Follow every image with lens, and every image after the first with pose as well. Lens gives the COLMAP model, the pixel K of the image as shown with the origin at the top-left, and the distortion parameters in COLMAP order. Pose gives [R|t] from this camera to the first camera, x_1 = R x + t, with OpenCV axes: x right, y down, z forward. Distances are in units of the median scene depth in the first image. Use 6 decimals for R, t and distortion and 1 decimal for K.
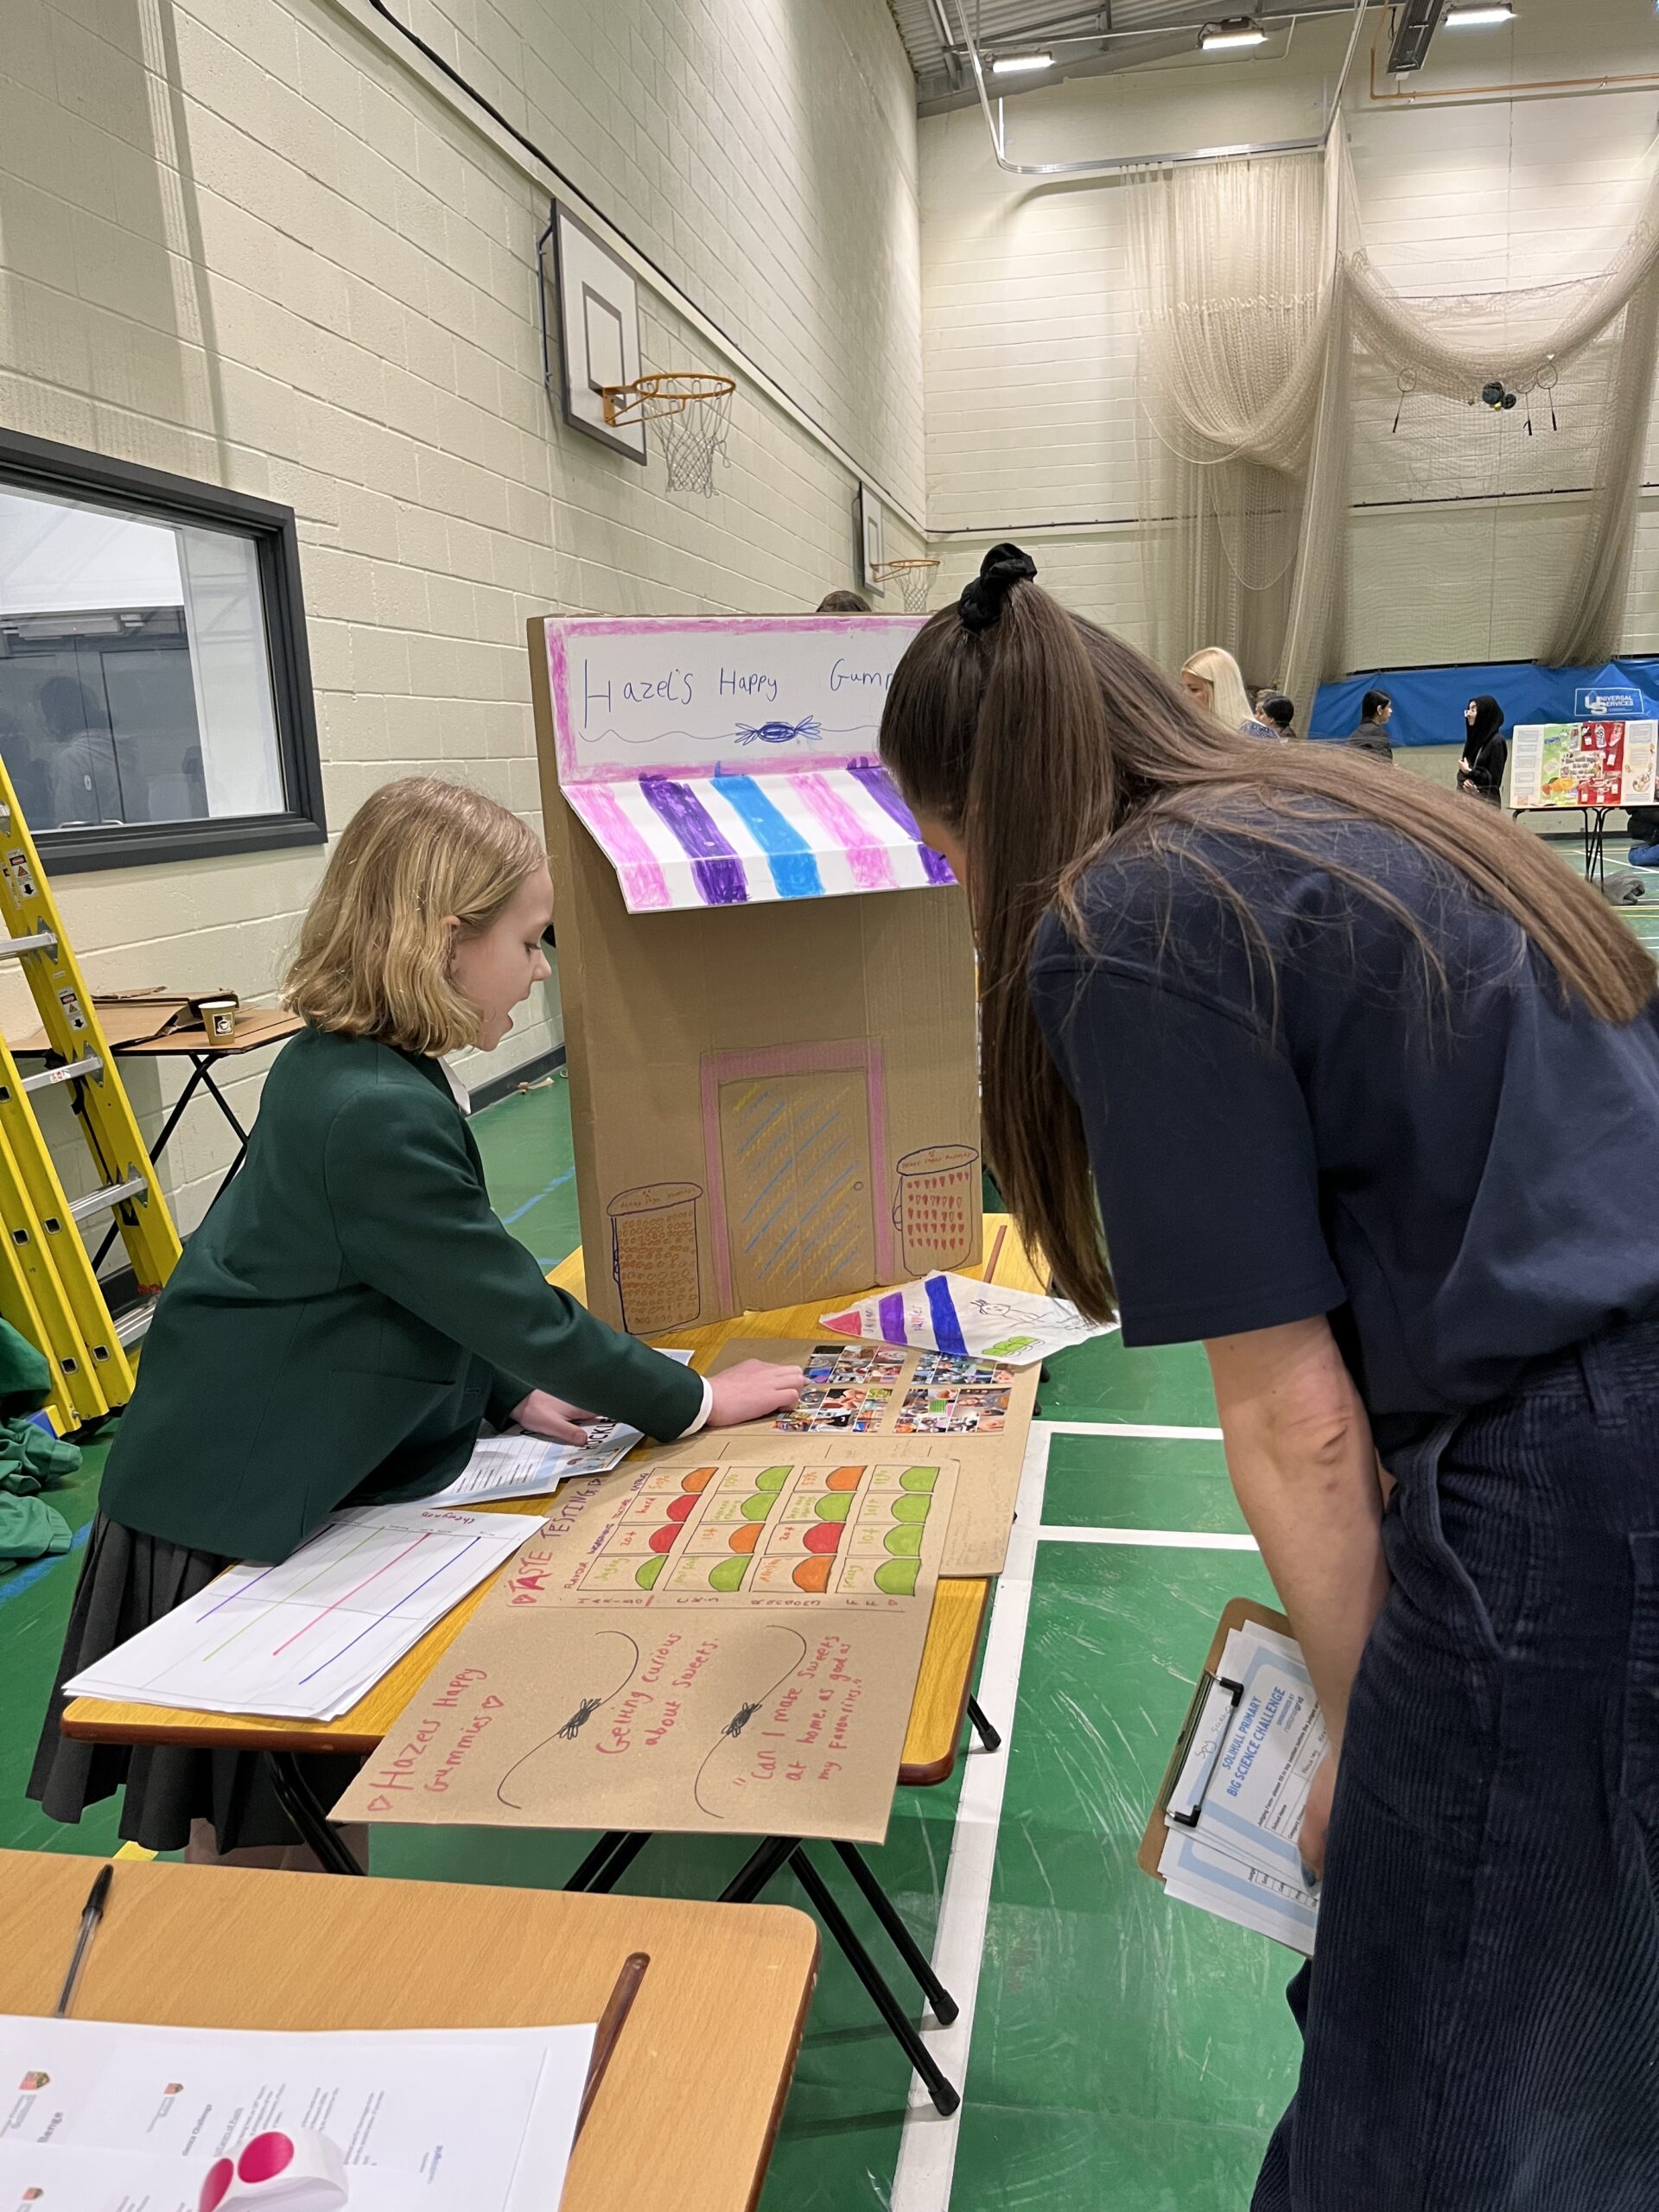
lens RADIAL K [[1676.5, 0, 837.9], [0, 1676.5, 1125.4], [0, 0, 1]] dist [0.022373, -0.025328]
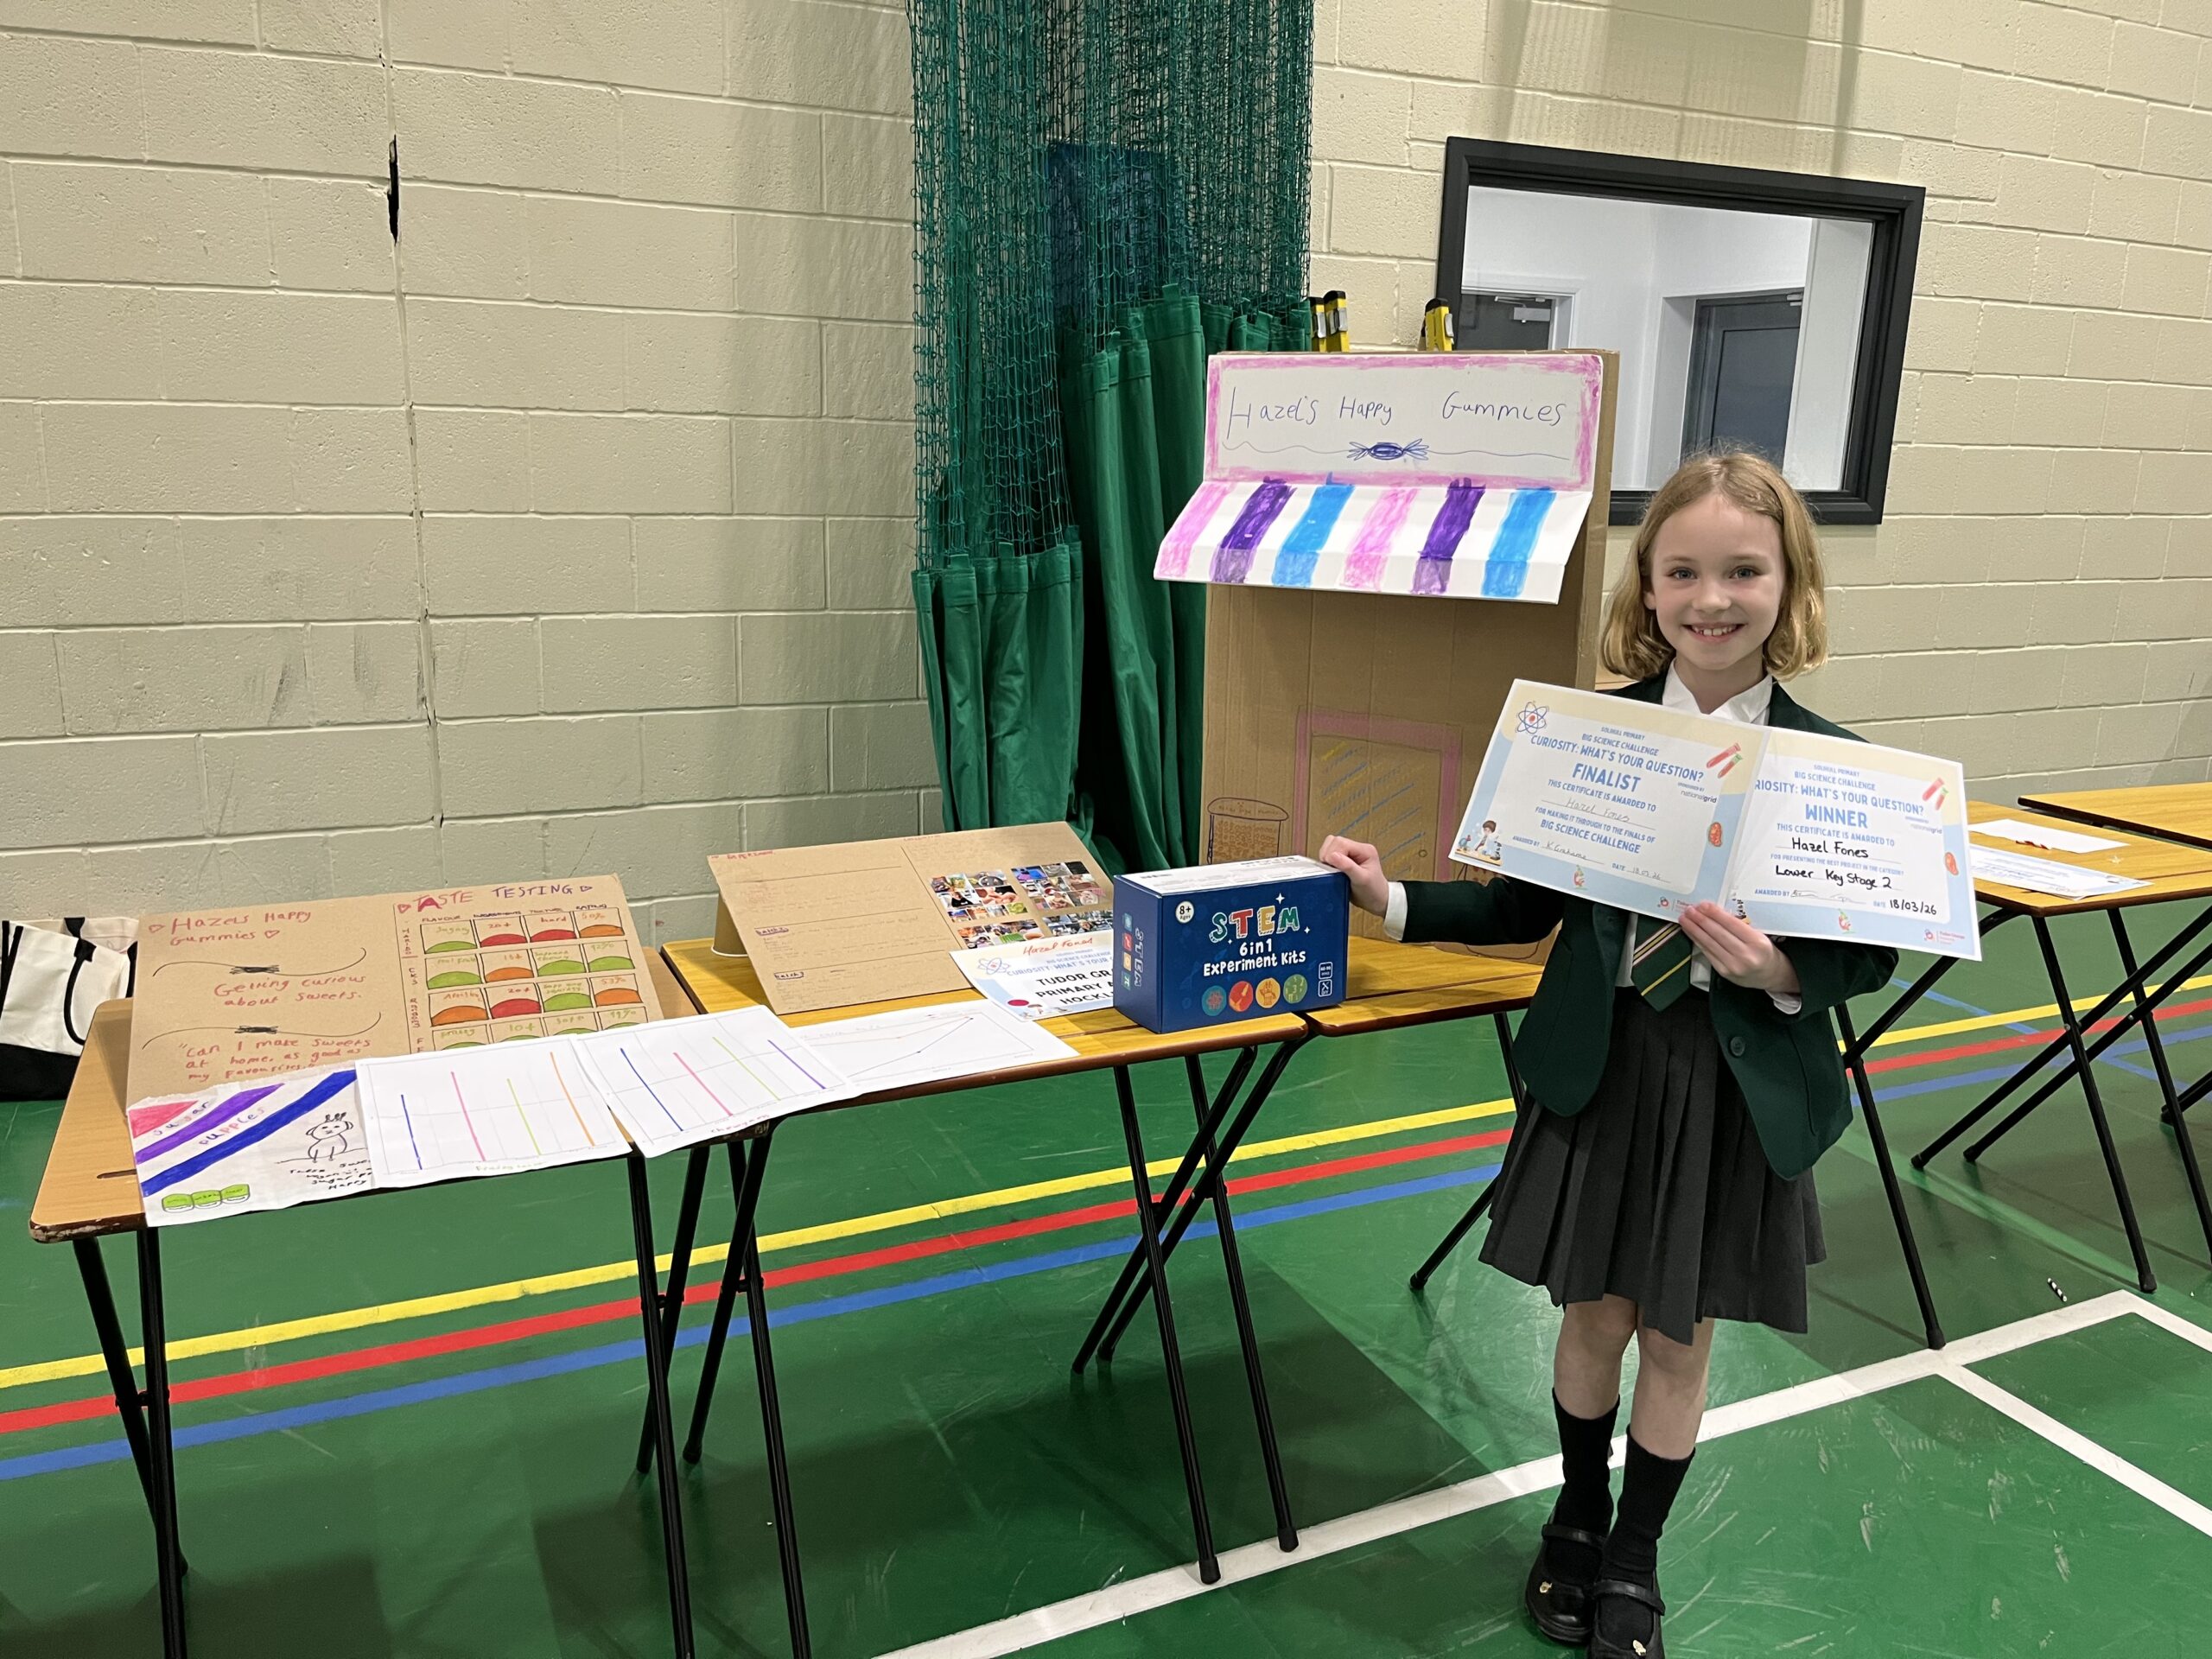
lens RADIAL K [[1676.5, 0, 1111.9], [0, 1676.5, 833.8], [0, 0, 1]] dist [0.022373, -0.025328]
pose [[0.565850, 0.247098, -0.786611, 0.320013], [-0.222164, 0.964444, 0.143147, -0.037594], [0.794014, 0.093757, 0.600626, 0.059352]]
